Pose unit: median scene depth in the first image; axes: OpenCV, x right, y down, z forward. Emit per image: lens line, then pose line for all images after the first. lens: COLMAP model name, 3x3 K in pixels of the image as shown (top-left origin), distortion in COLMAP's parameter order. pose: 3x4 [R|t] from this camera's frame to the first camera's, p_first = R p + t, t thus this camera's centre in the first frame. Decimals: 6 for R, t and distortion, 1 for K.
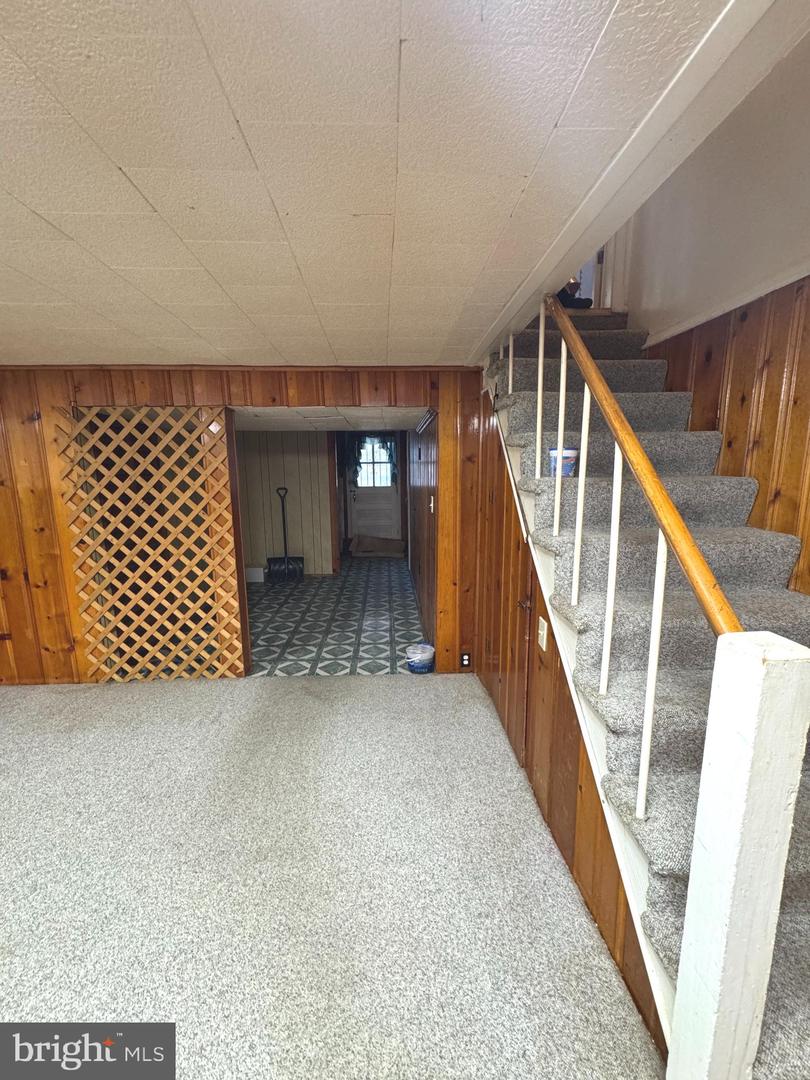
lens RADIAL K [[433.6, 0, 407.9], [0, 433.6, 541.7], [0, 0, 1]] dist [-0.002239, 0.000579]
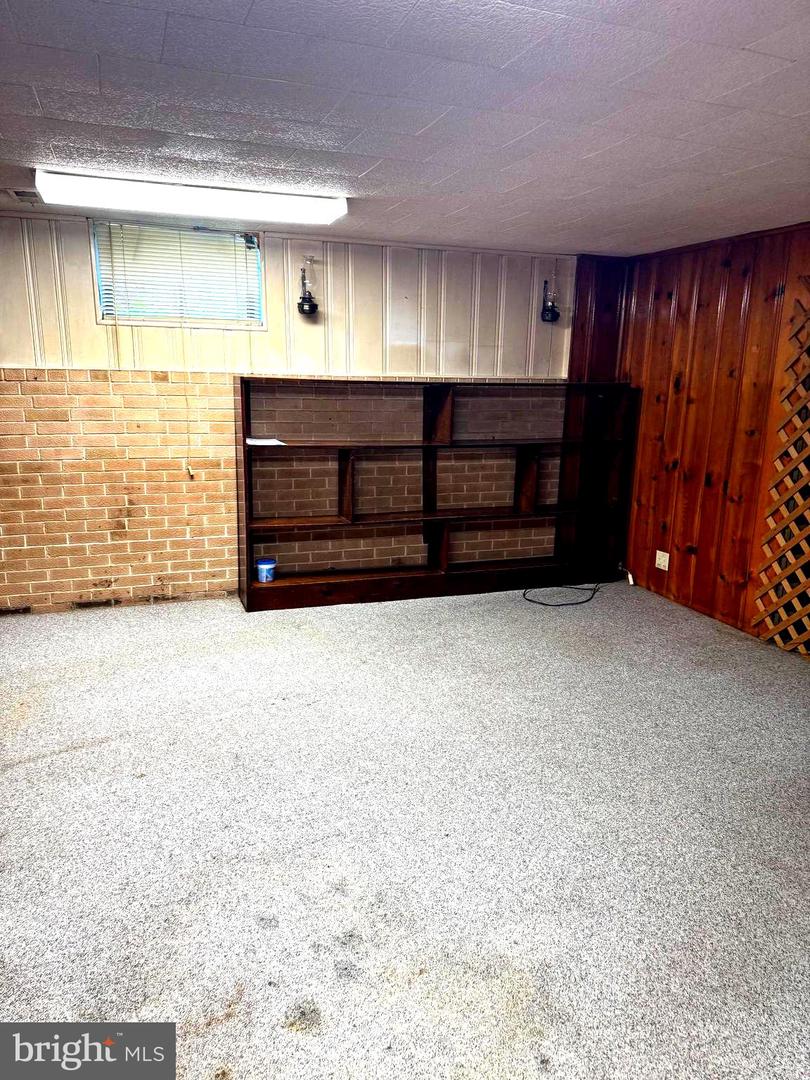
lens RADIAL K [[763.5, 0, 404.1], [0, 763.5, 543.8], [0, 0, 1]] dist [0.070040, -0.077923]
pose [[0.300022, 0.235614, -0.924377, 0.348519], [-0.183588, 0.965164, 0.186423, 0.023067], [0.936099, 0.113774, 0.332827, -0.076805]]
